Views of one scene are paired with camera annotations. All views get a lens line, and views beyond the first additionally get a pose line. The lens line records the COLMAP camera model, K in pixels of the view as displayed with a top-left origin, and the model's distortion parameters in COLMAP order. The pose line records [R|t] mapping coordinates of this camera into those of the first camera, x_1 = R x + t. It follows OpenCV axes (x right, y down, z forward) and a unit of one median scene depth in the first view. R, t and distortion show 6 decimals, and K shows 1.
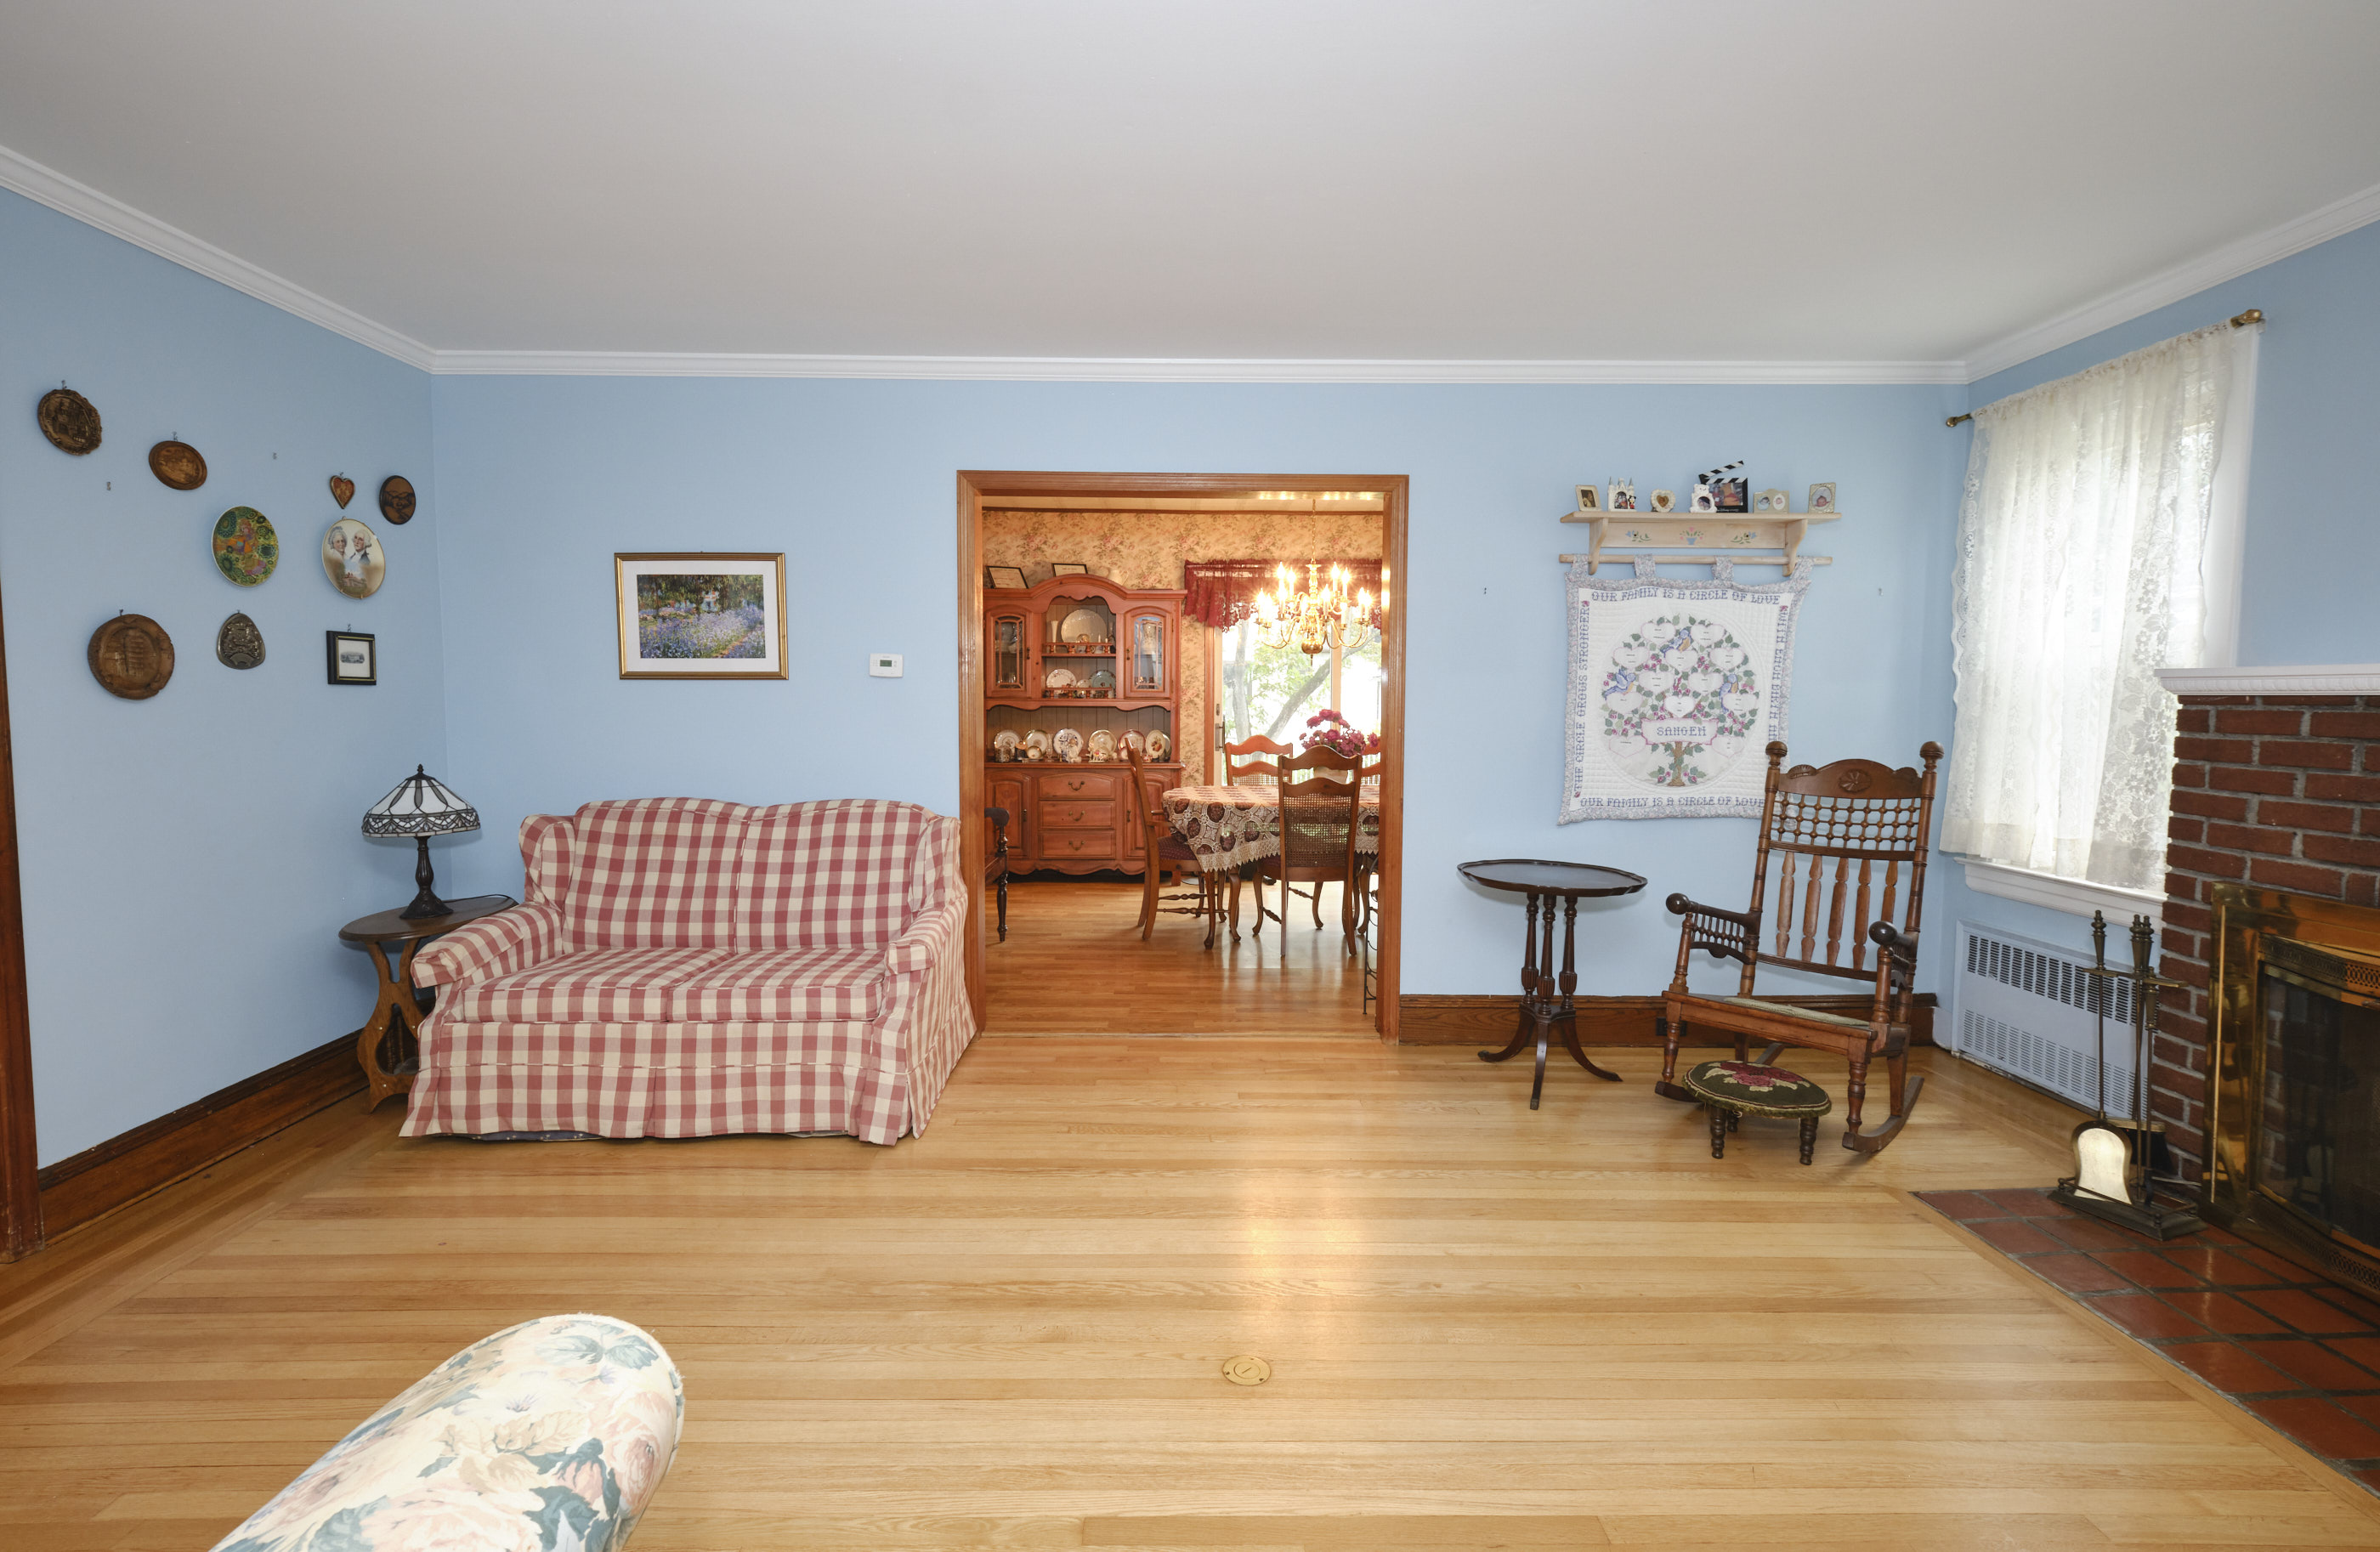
lens RADIAL K [[1085.2, 0, 1184.8], [0, 1085.2, 777.2], [0, 0, 1]] dist [-0.001826, -0.000187]
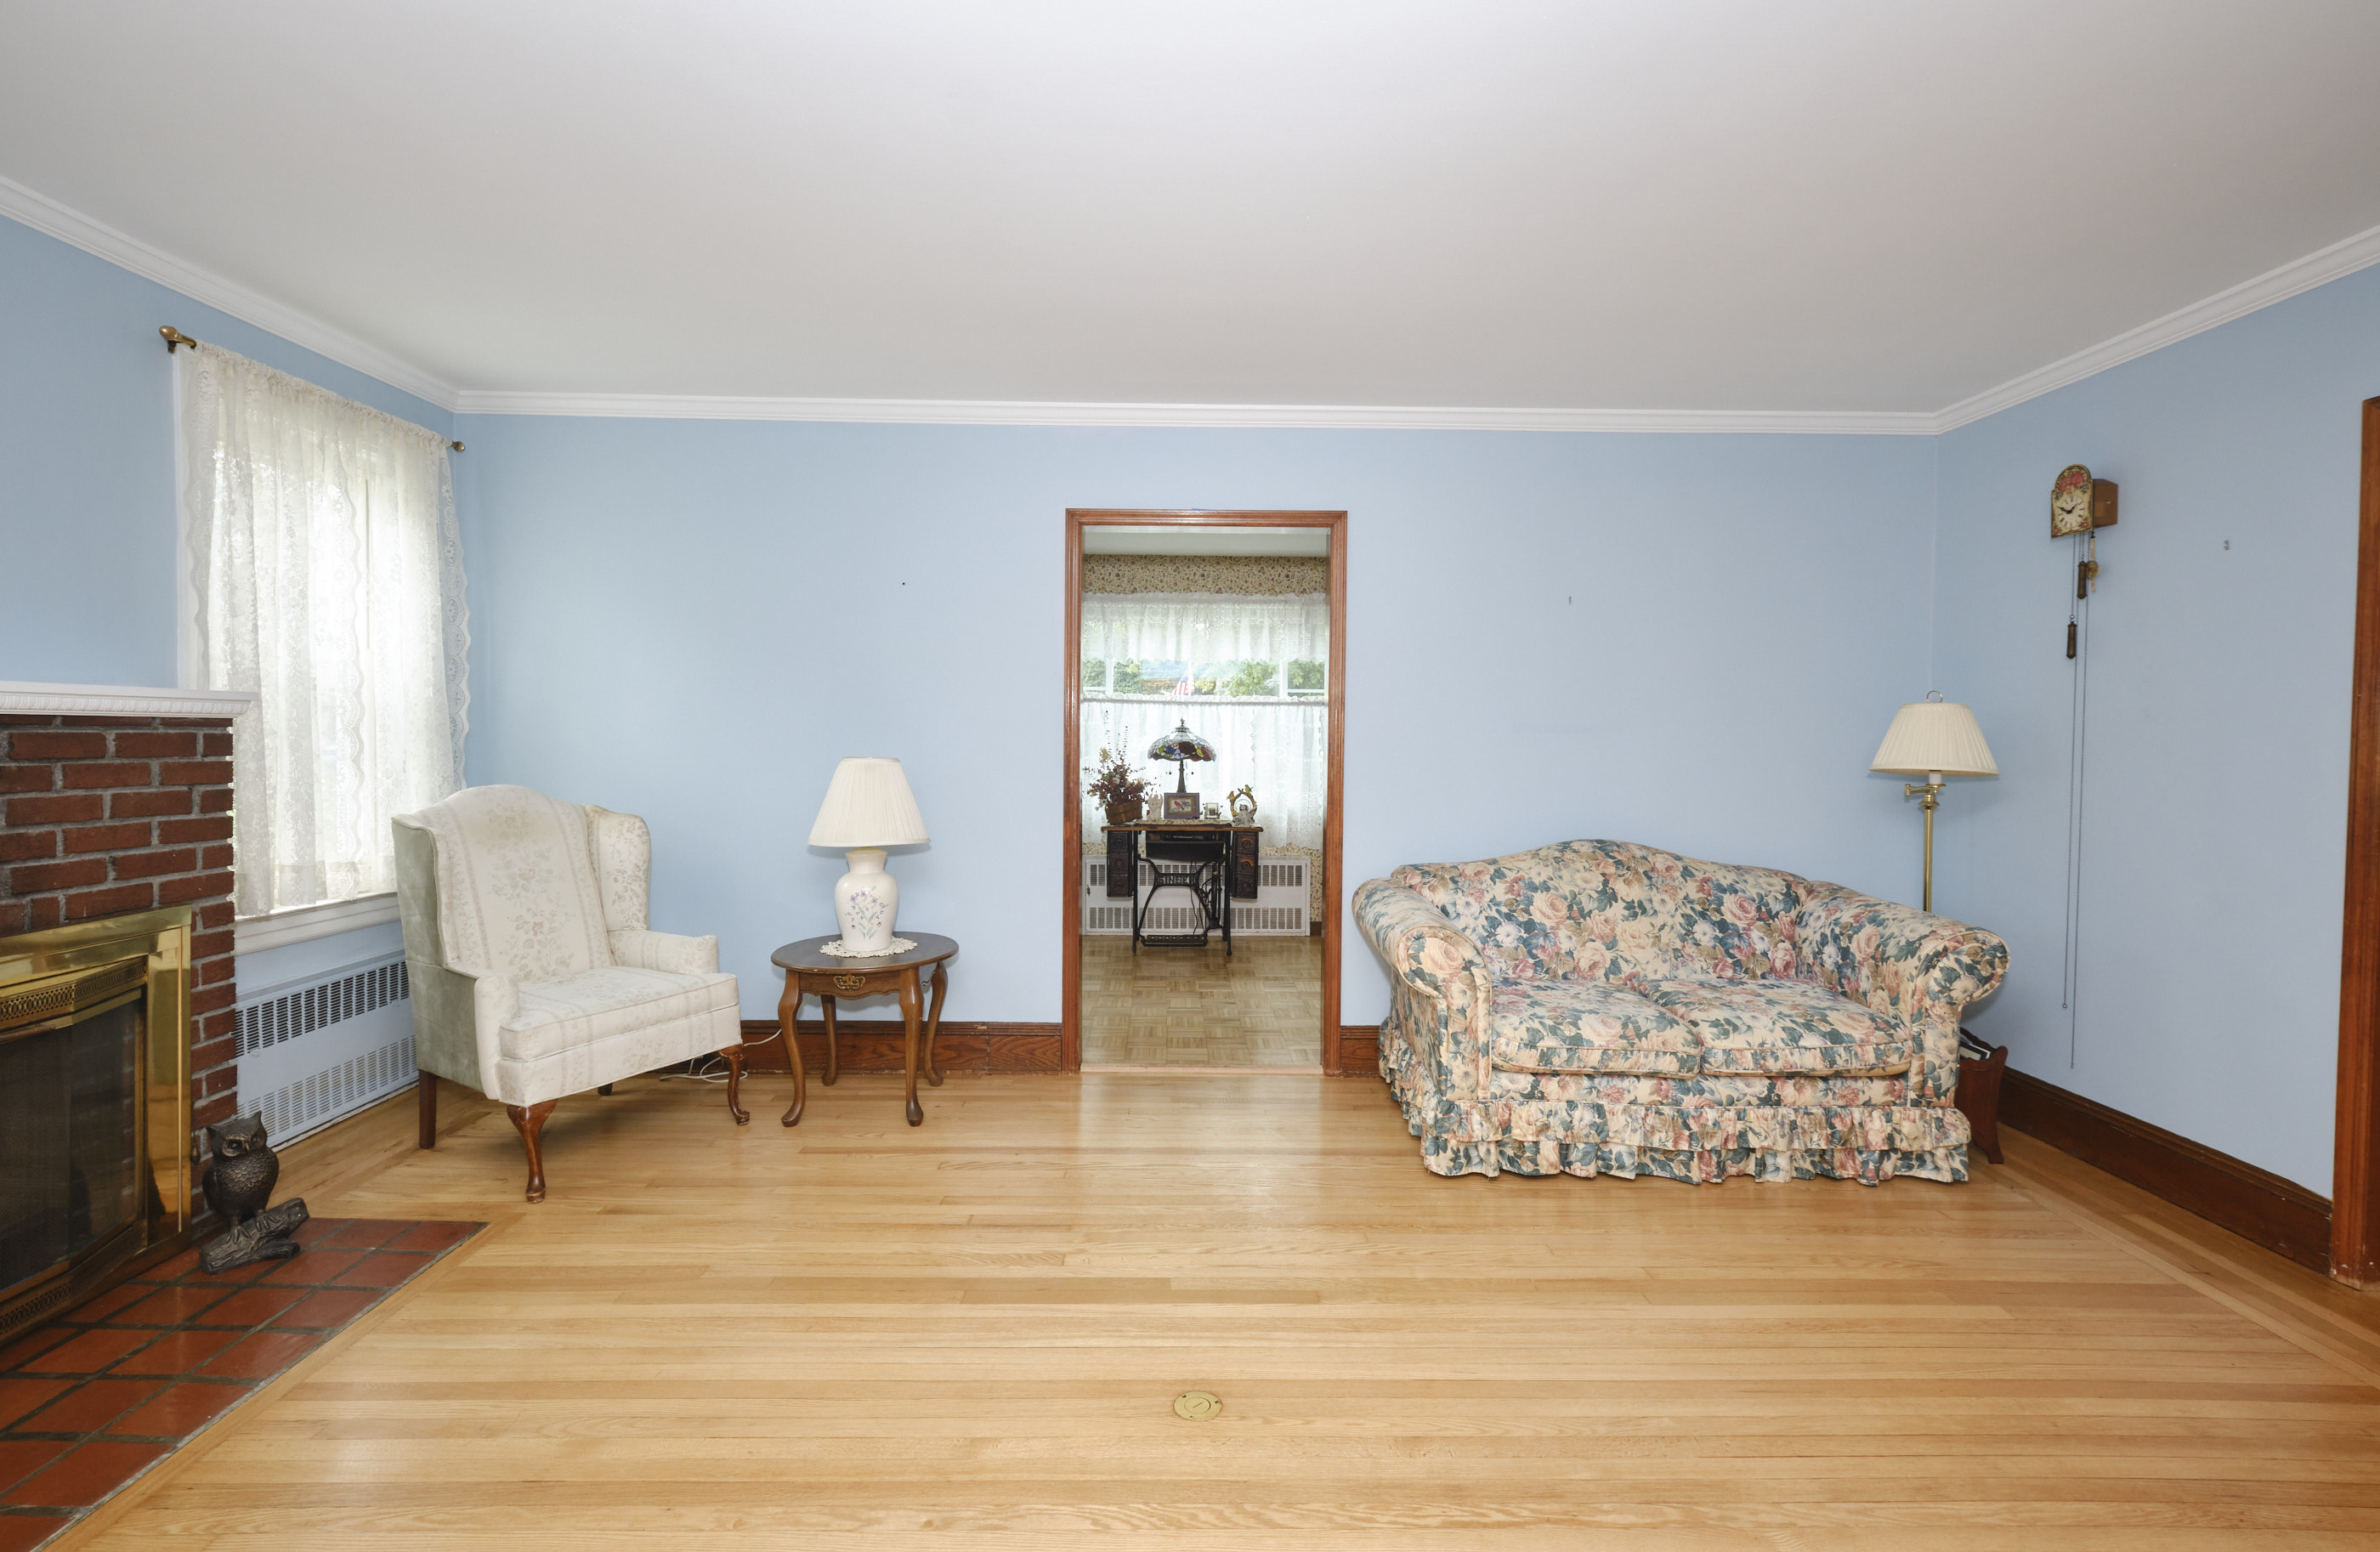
lens RADIAL K [[1085.2, 0, 1212.7], [0, 1085.2, 757.8], [0, 0, 1]] dist [-0.001826, -0.000187]
pose [[-0.999960, -0.005280, 0.007155, 0.014901], [-0.004567, 0.995349, 0.096229, -0.069464], [-0.007630, 0.096193, -0.995333, 1.014316]]
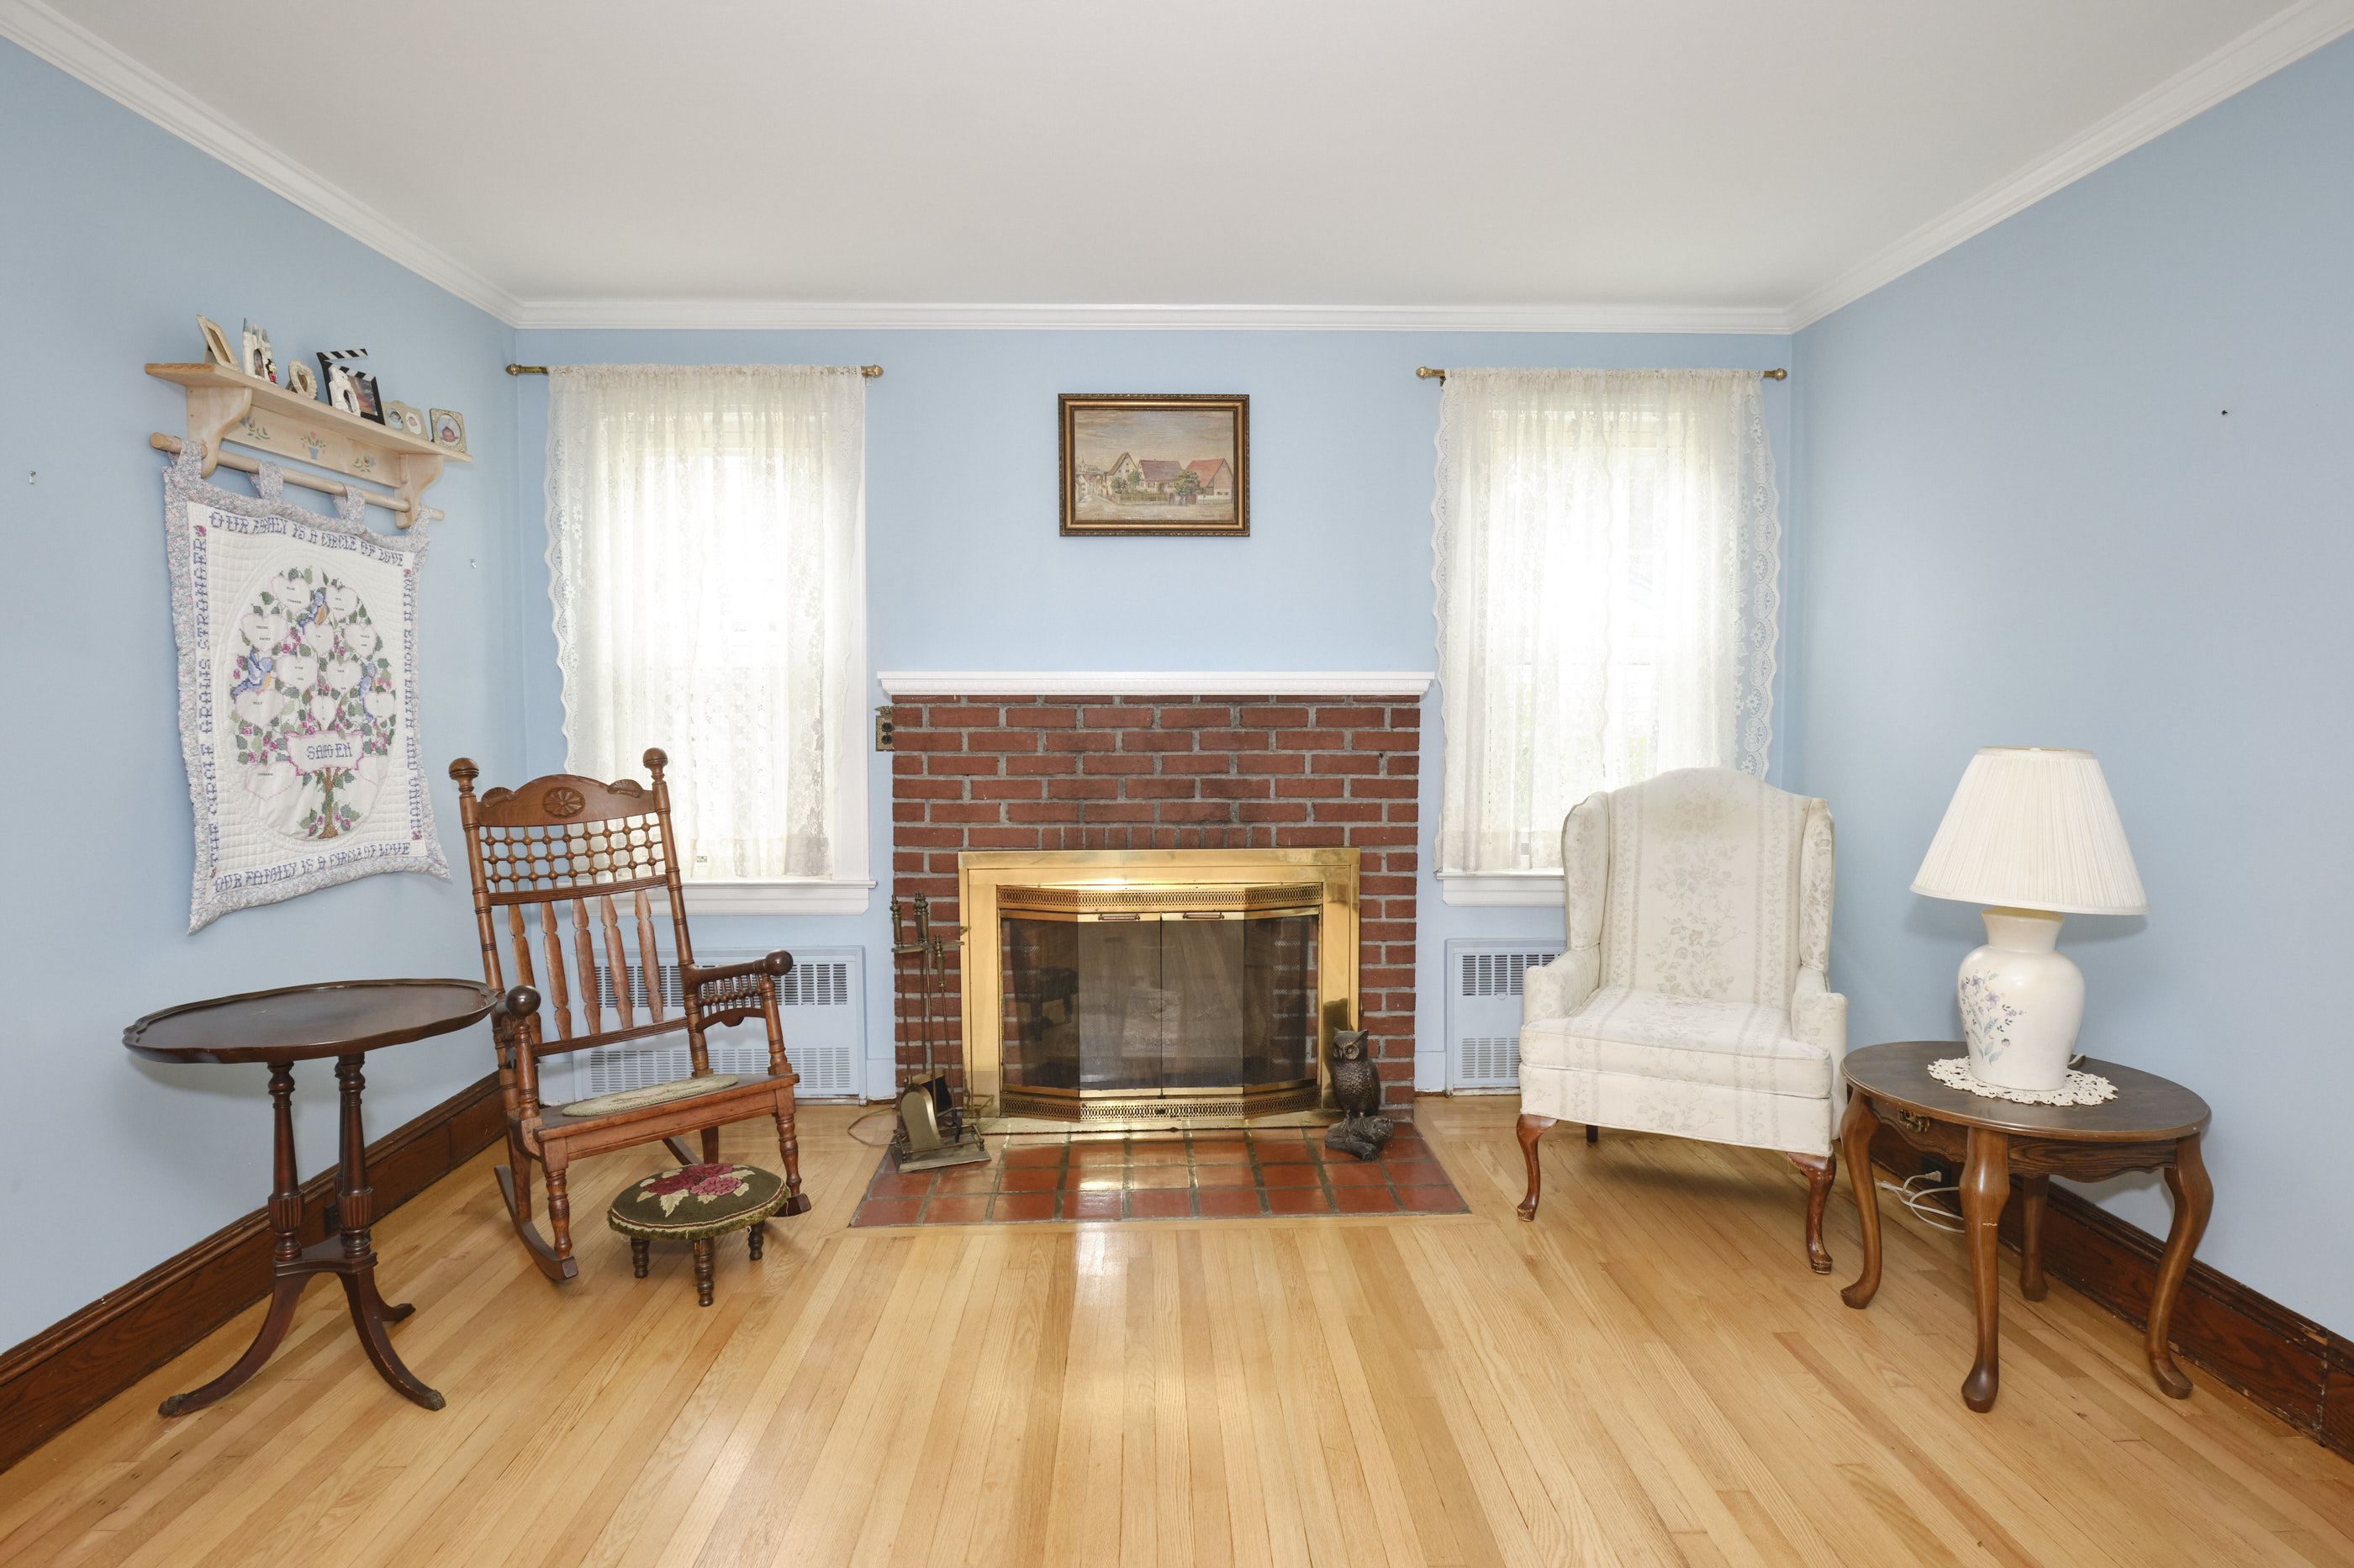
lens RADIAL K [[1281.0, 0, 1186.0], [0, 1281.0, 767.1], [0, 0, 1]] dist [-0.006524, -0.001025]
pose [[-0.018473, -0.056756, 0.998217, -0.301554], [0.074342, 0.995546, 0.057980, -0.039151], [-0.997062, 0.075281, -0.014171, 0.509703]]
